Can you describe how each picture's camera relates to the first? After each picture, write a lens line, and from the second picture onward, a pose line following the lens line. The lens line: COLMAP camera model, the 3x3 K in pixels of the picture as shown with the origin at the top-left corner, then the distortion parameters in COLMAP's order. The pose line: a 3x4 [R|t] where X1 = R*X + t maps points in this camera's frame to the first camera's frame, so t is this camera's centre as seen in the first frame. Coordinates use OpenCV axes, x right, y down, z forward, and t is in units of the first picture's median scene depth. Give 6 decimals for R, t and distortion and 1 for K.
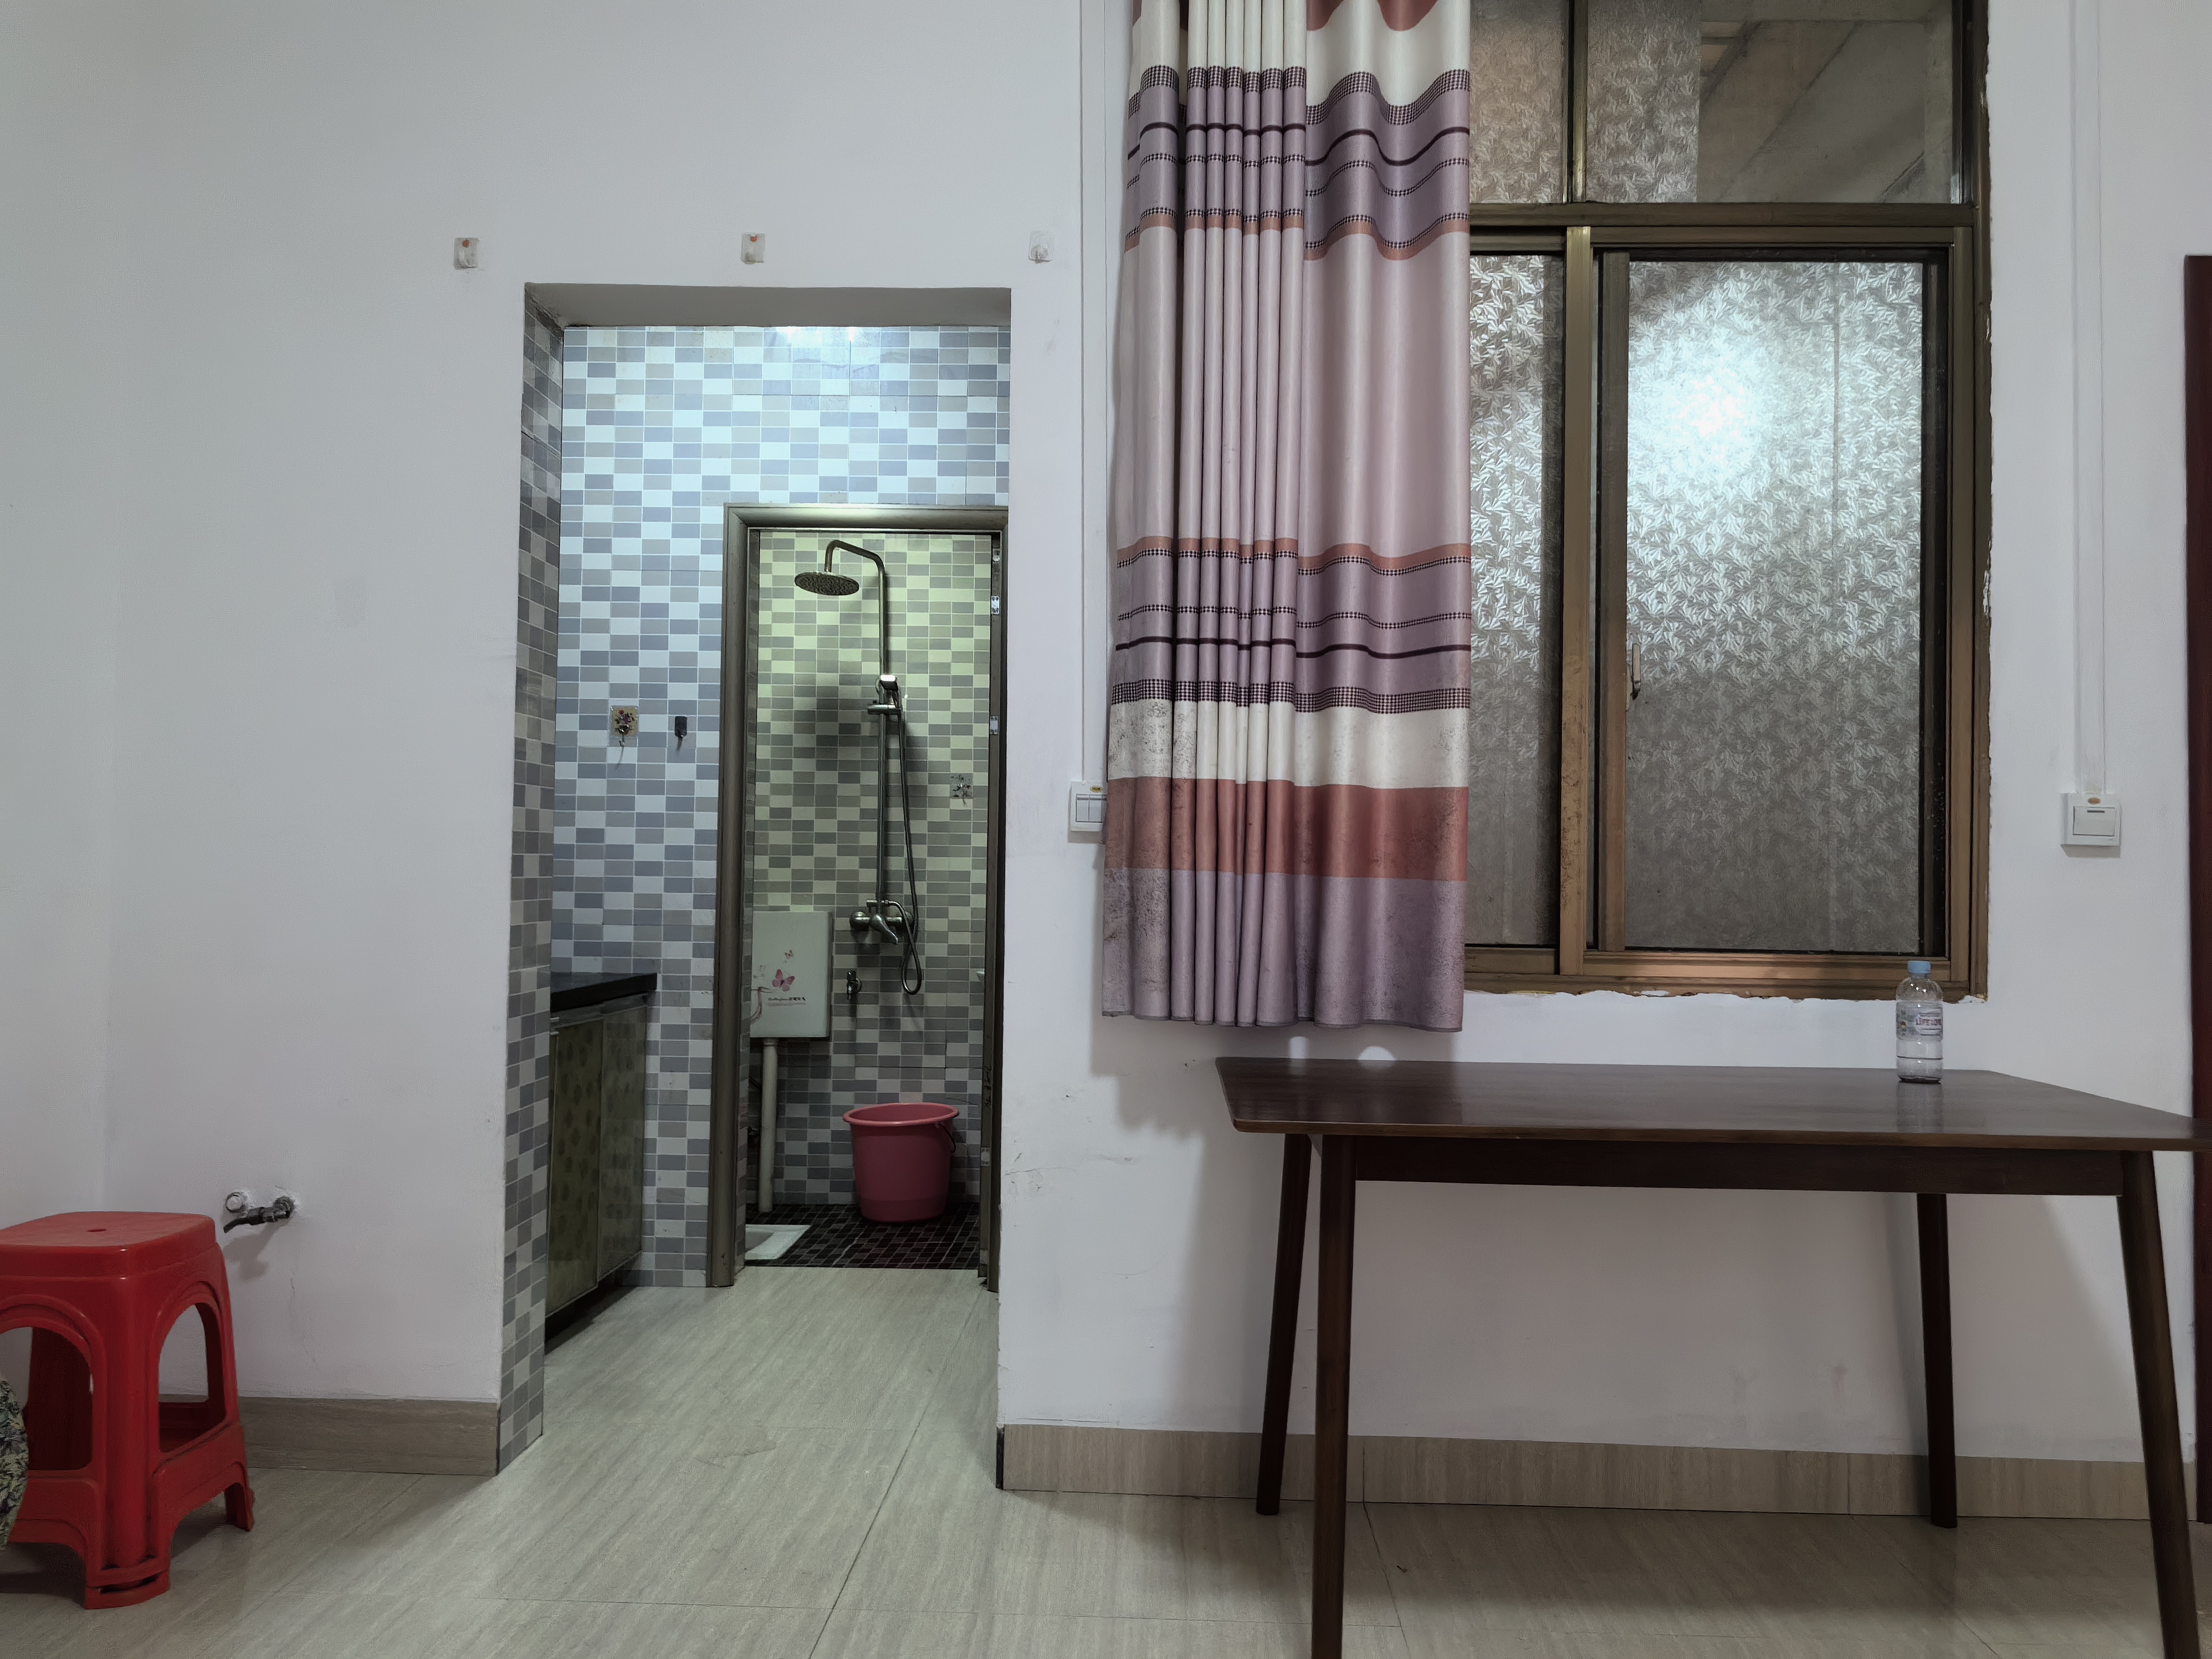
lens RADIAL K [[1807.7, 0, 1089.7], [0, 1807.7, 820.9], [0, 0, 1]] dist [0.065542, -0.069502]
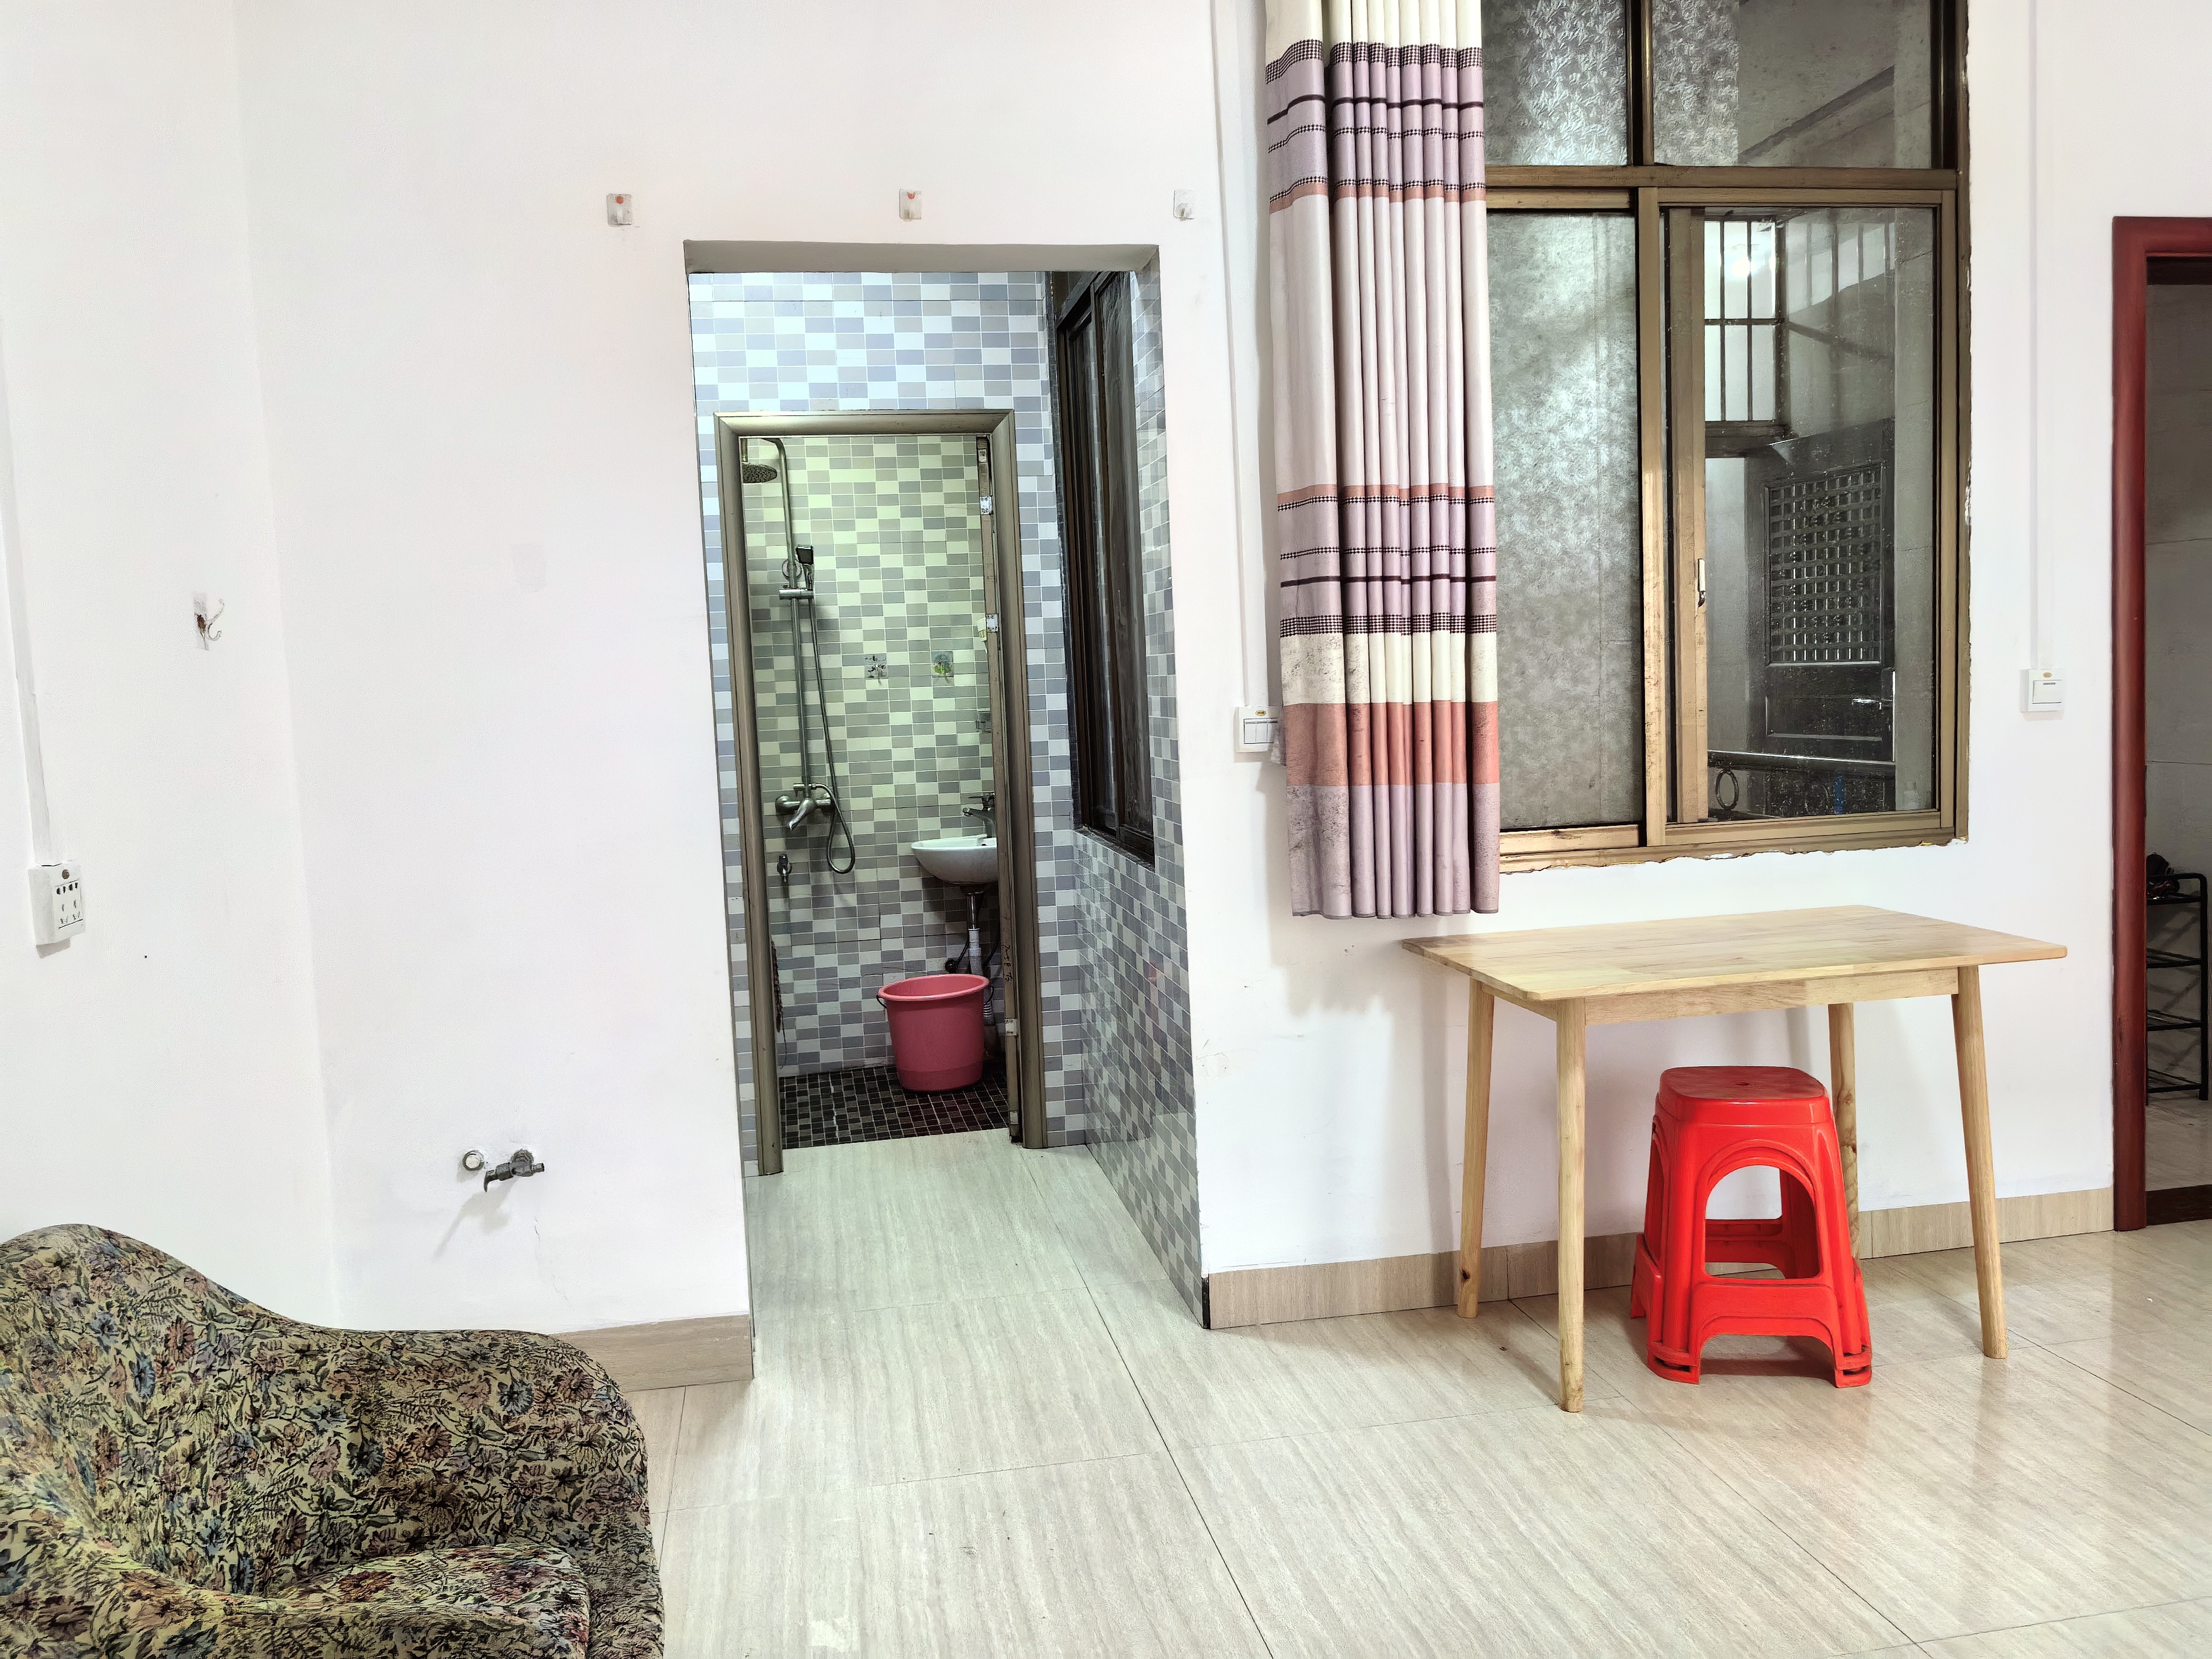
lens RADIAL K [[1810.3, 0, 1115.0], [0, 1810.3, 823.6], [0, 0, 1]] dist [0.032043, -0.011701]
pose [[0.972607, -0.074183, 0.220301, -0.326486], [0.049500, 0.992070, 0.115528, -0.081101], [-0.227124, -0.101459, 0.968566, -0.057097]]
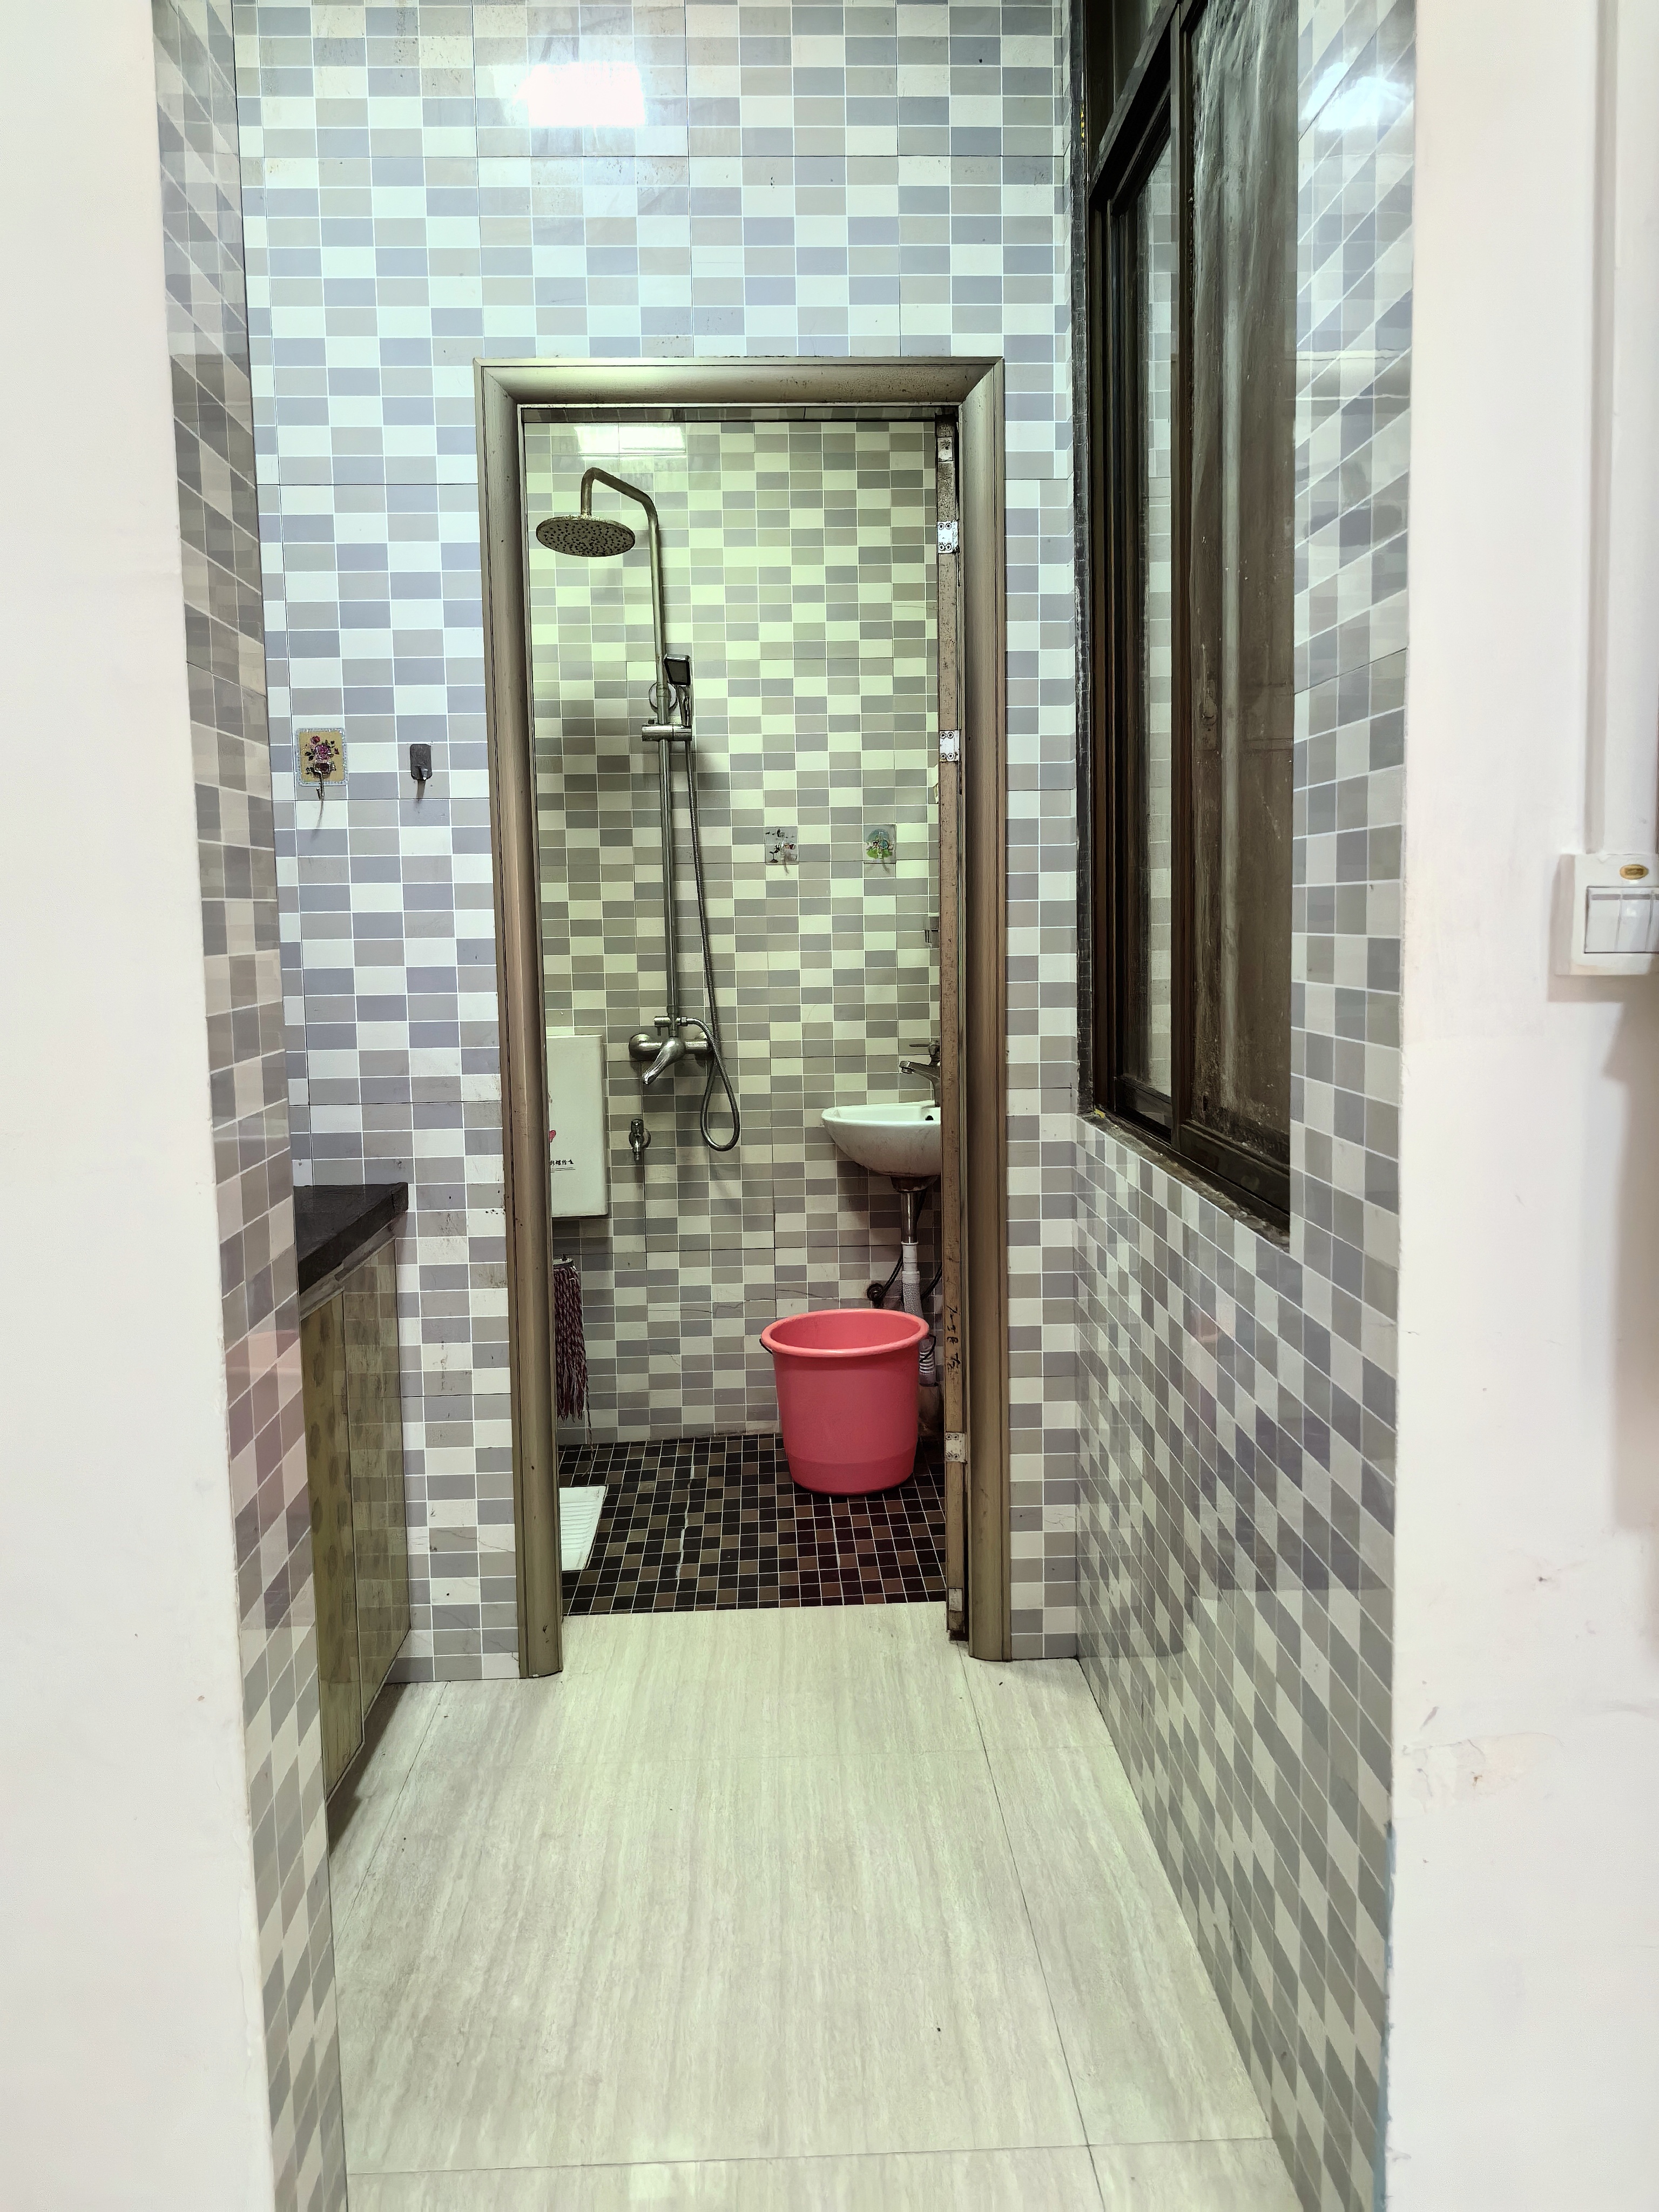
lens RADIAL K [[1807.7, 0, 829.5], [0, 1807.7, 1106.0], [0, 0, 1]] dist [0.065542, -0.069502]
pose [[0.996070, -0.039372, 0.079339, -0.212142], [0.028401, 0.990447, 0.134938, -0.025857], [-0.083894, -0.132154, 0.987673, 0.581118]]
